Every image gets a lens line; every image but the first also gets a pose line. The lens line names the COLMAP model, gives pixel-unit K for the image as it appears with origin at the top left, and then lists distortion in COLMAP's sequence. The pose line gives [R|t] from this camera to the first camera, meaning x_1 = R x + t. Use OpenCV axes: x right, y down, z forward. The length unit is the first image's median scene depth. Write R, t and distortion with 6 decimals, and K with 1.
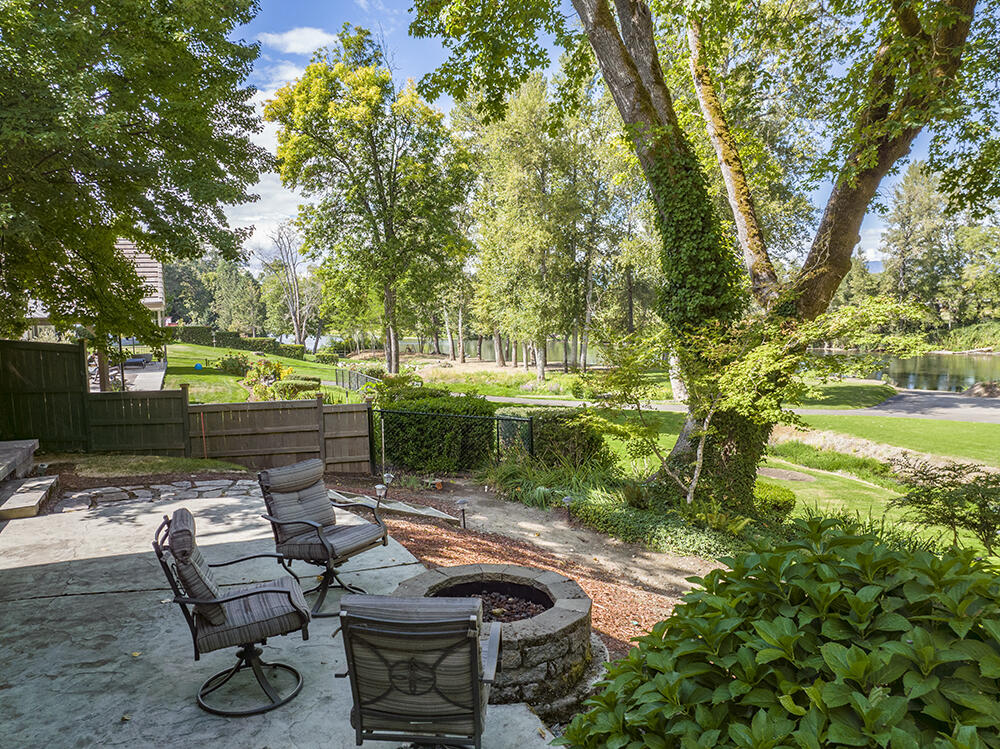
lens RADIAL K [[705.7, 0, 501.4], [0, 705.7, 375.3], [0, 0, 1]] dist [-0.051715, 0.029509]
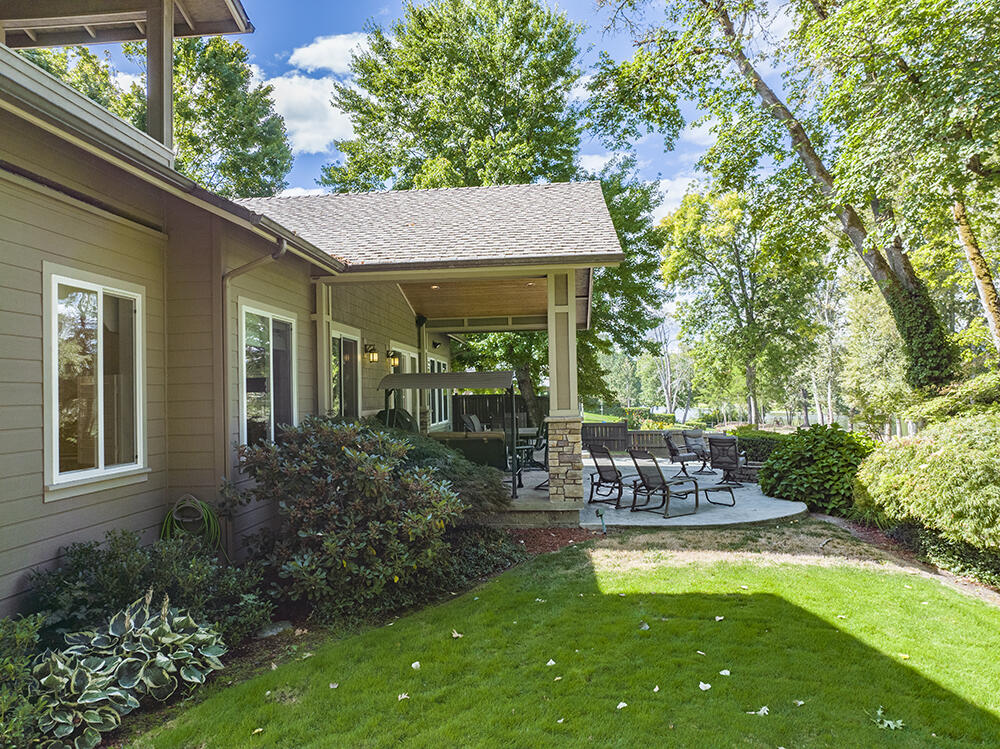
lens RADIAL K [[705.7, 0, 495.2], [0, 705.7, 381.1], [0, 0, 1]] dist [-0.051715, 0.029509]
pose [[0.868393, -0.008687, -0.495801, 0.060439], [-0.039324, 0.995491, -0.086319, 0.027013], [0.494315, 0.094456, 0.864136, -0.266647]]
